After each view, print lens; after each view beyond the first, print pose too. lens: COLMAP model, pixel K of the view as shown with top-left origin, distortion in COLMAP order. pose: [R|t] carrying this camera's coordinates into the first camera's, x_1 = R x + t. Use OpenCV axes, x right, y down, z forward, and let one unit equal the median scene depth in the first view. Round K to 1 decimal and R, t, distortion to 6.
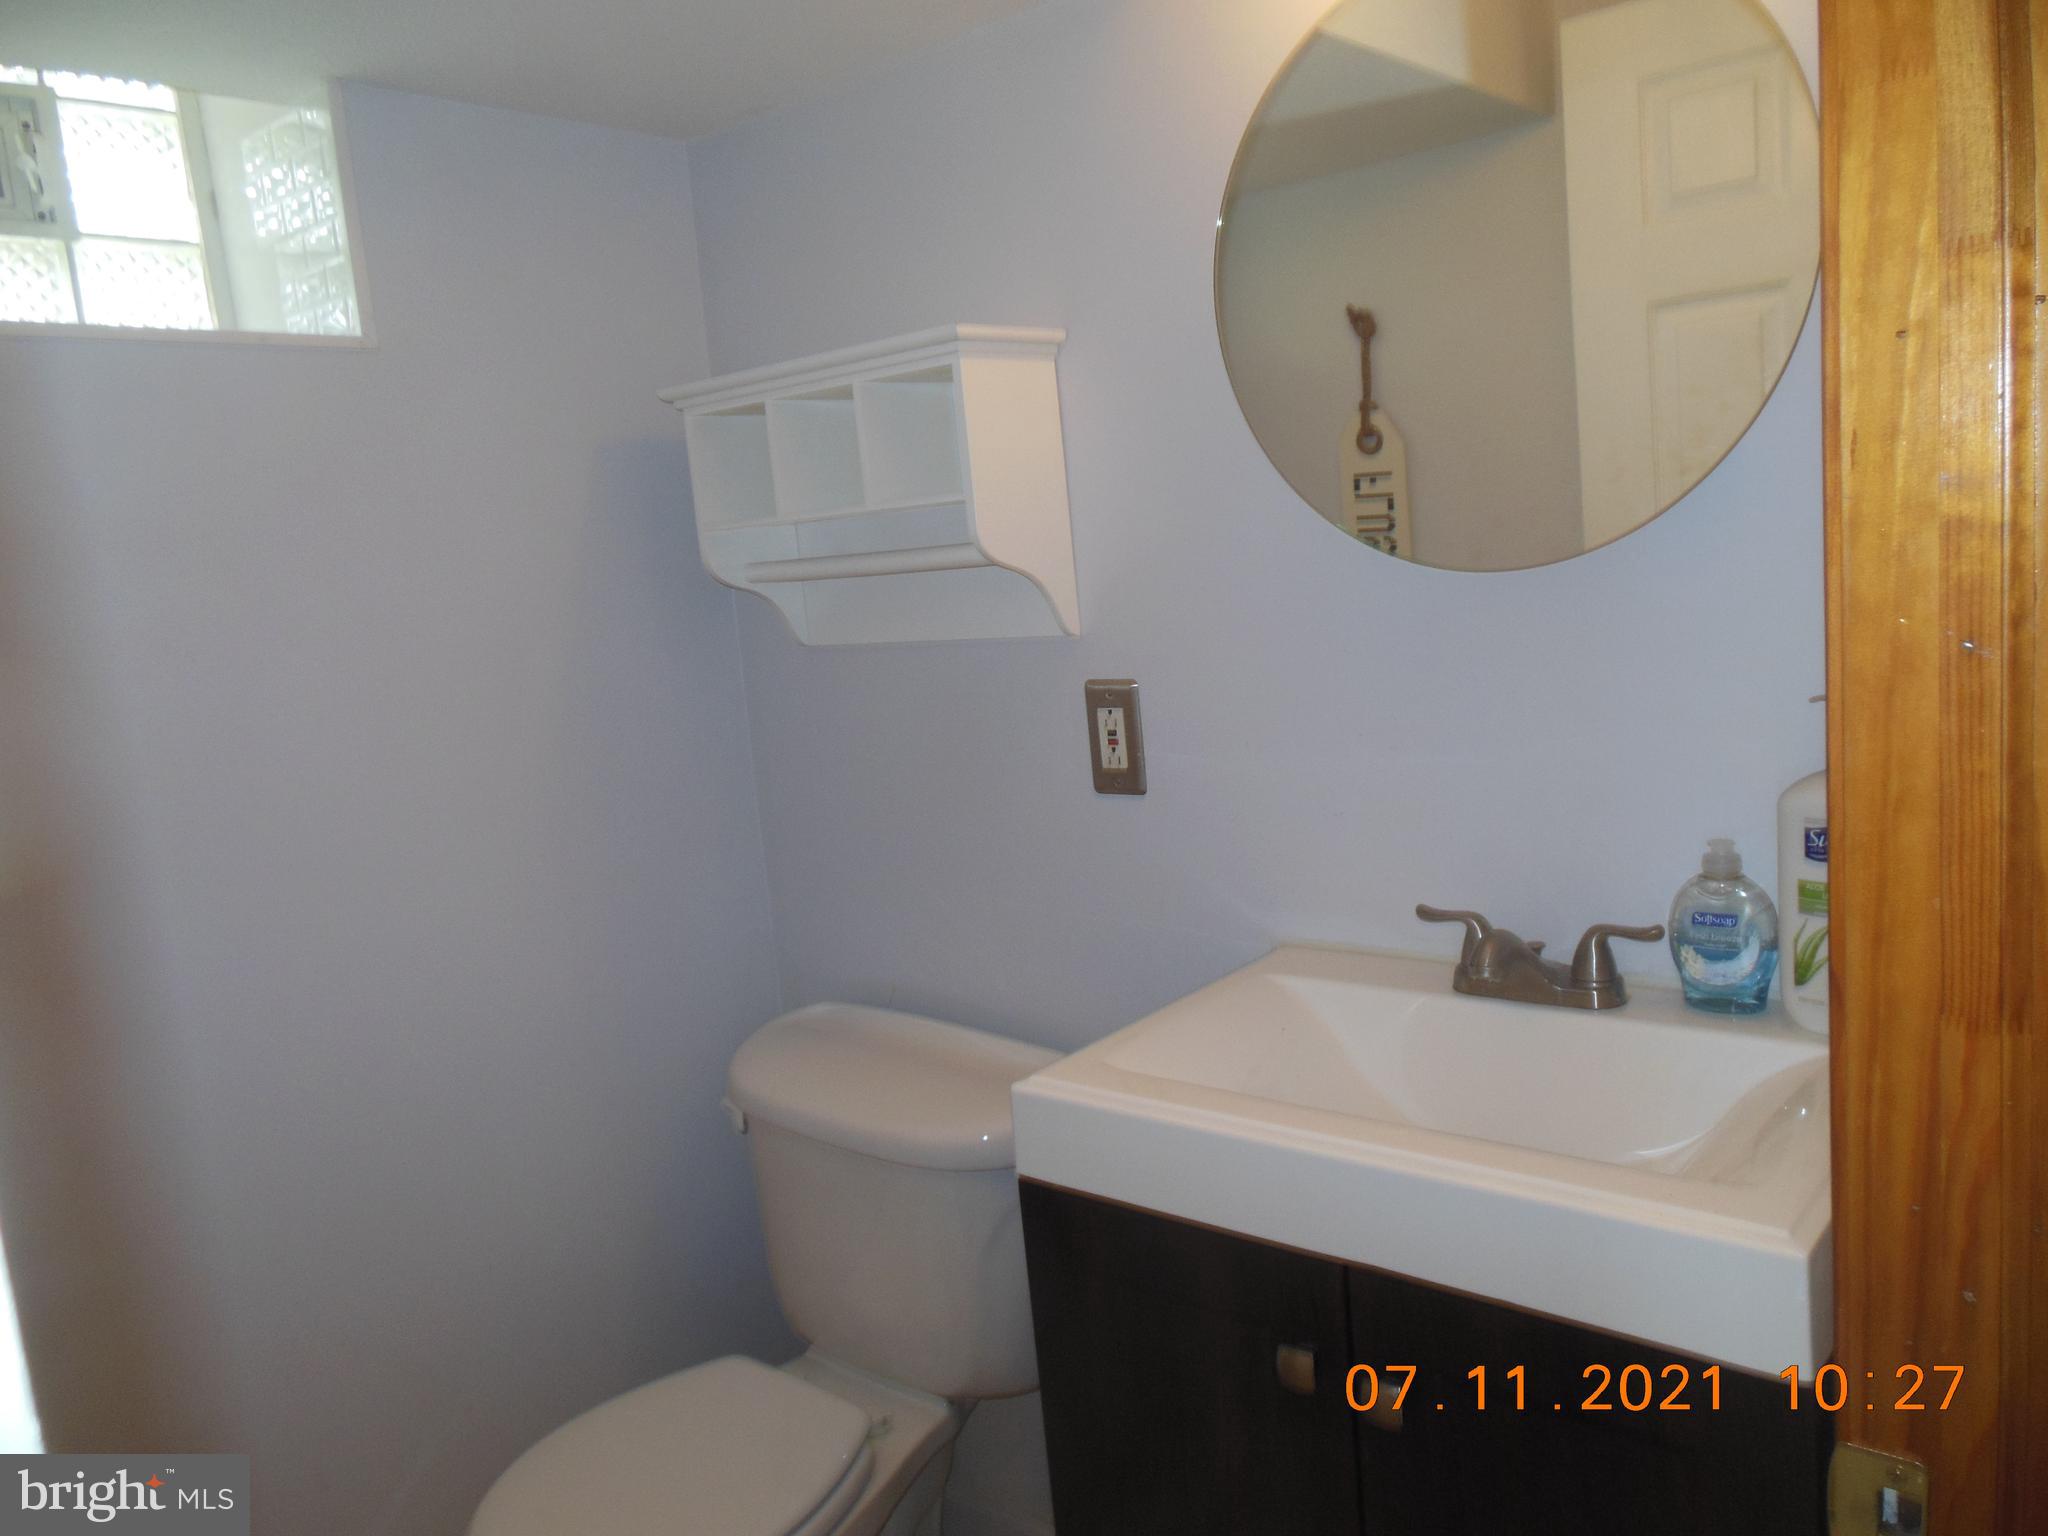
lens RADIAL K [[1559.7, 0, 1039.7], [0, 1559.7, 765.8], [0, 0, 1]] dist [-0.087119, 0.145434]
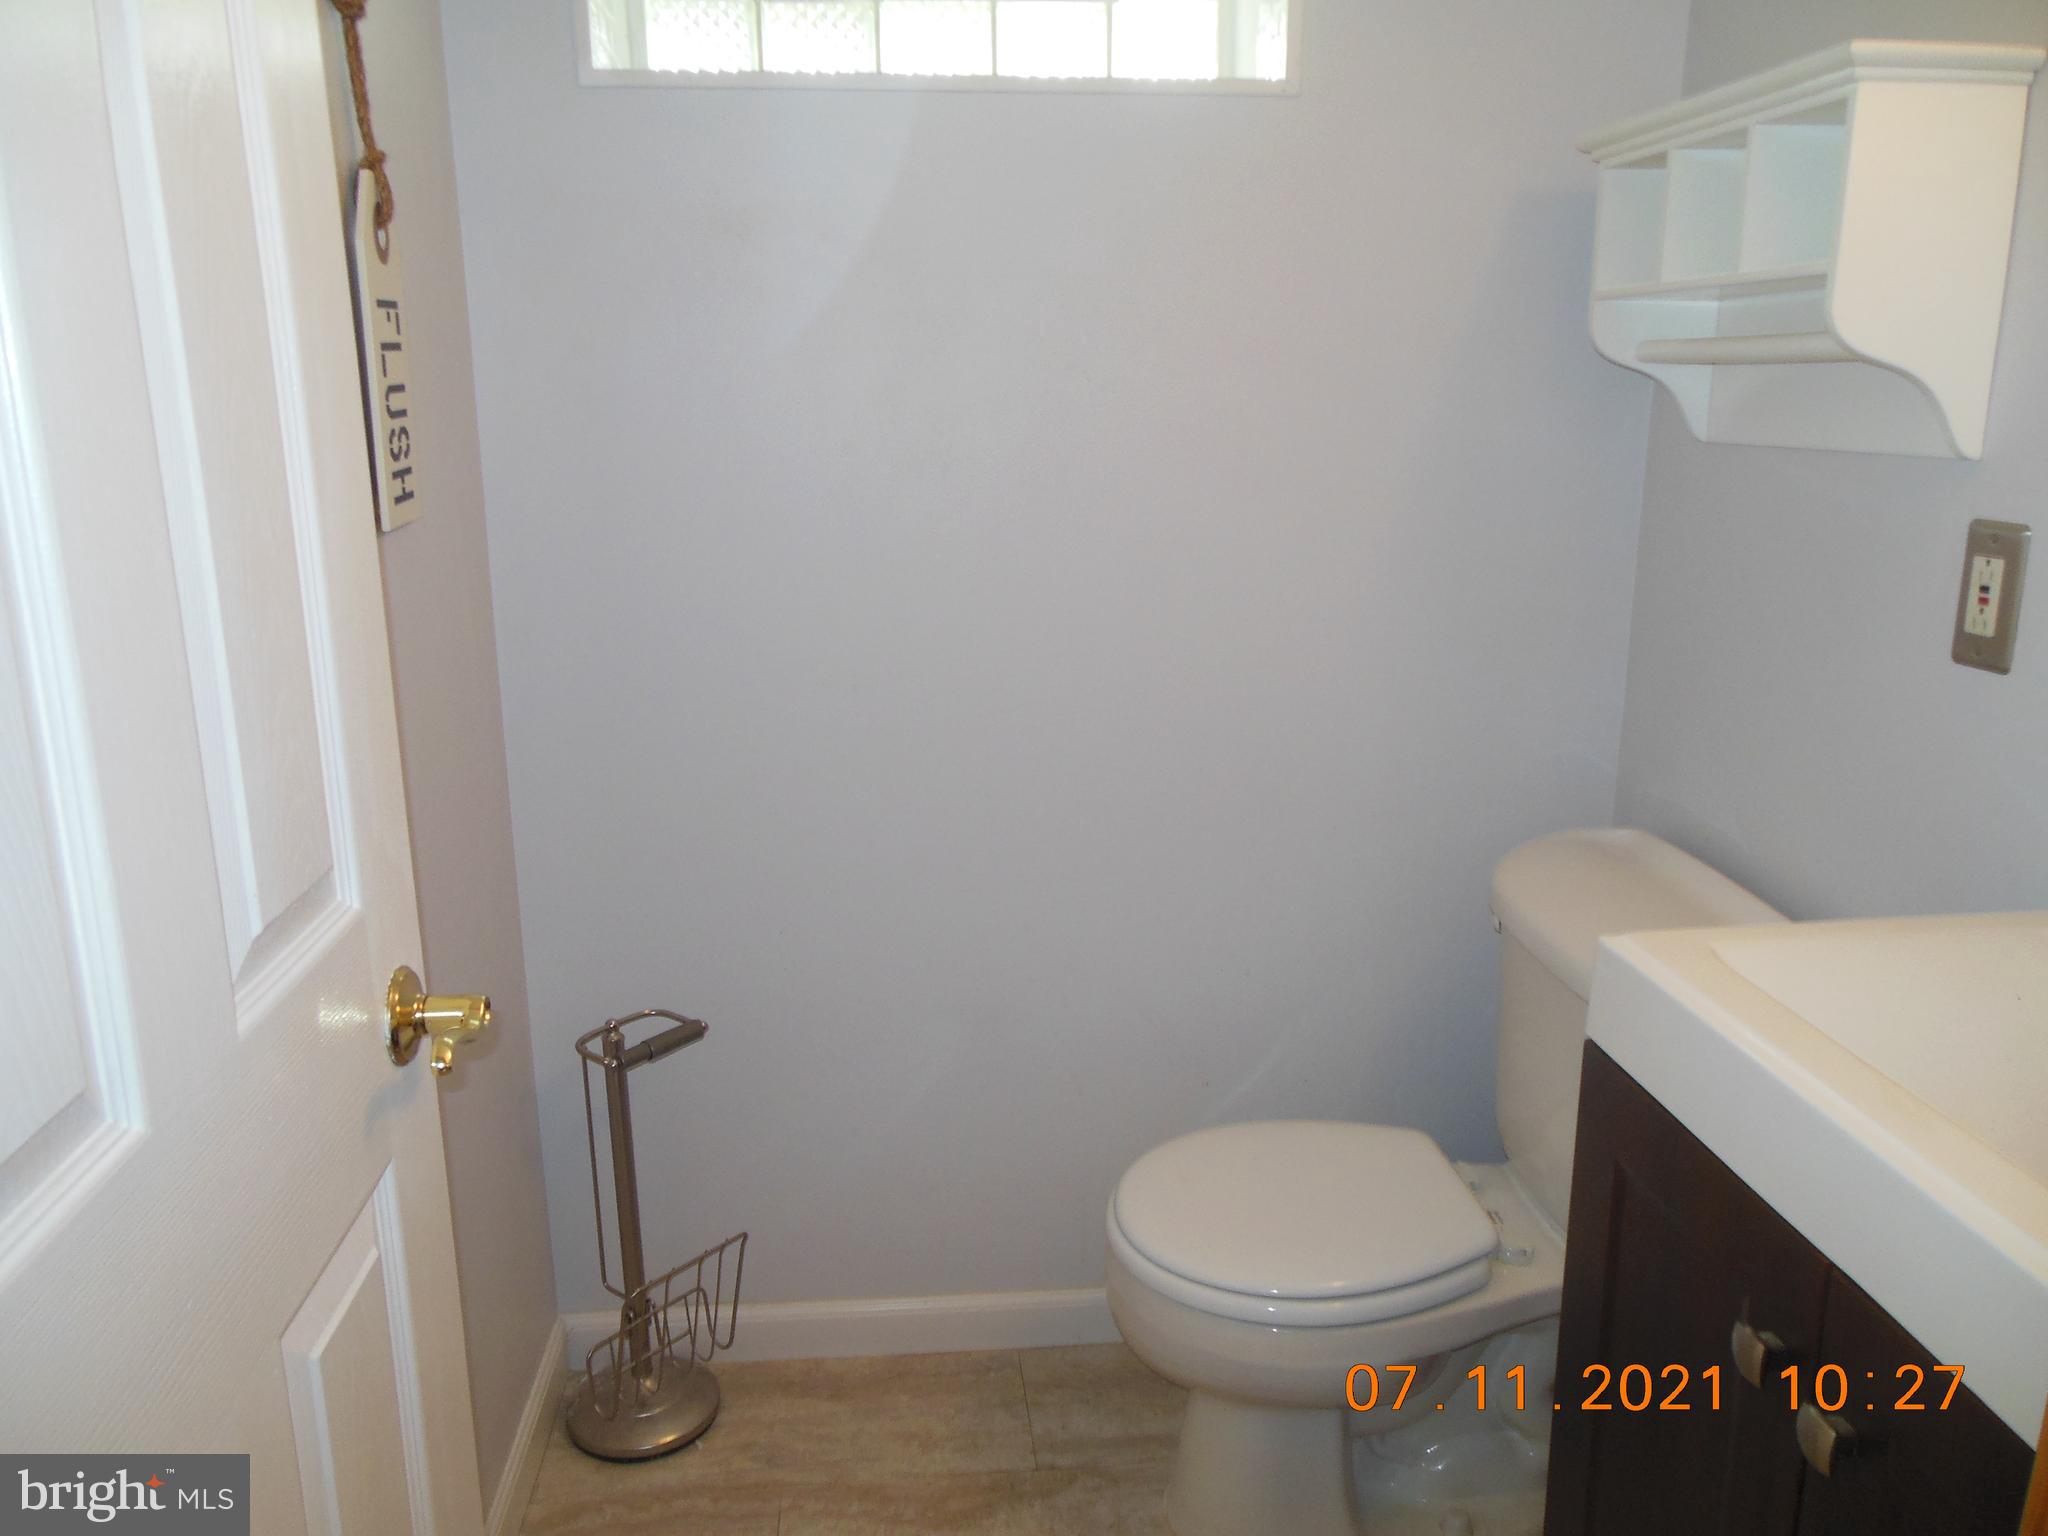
lens RADIAL K [[1537.4, 0, 1027.6], [0, 1537.4, 790.1], [0, 0, 1]] dist [0.008724, 0.005811]
pose [[0.746204, 0.256265, -0.614416, 0.252003], [-0.157222, 0.964670, 0.211406, -0.015497], [0.646885, -0.061152, 0.760132, 0.098021]]
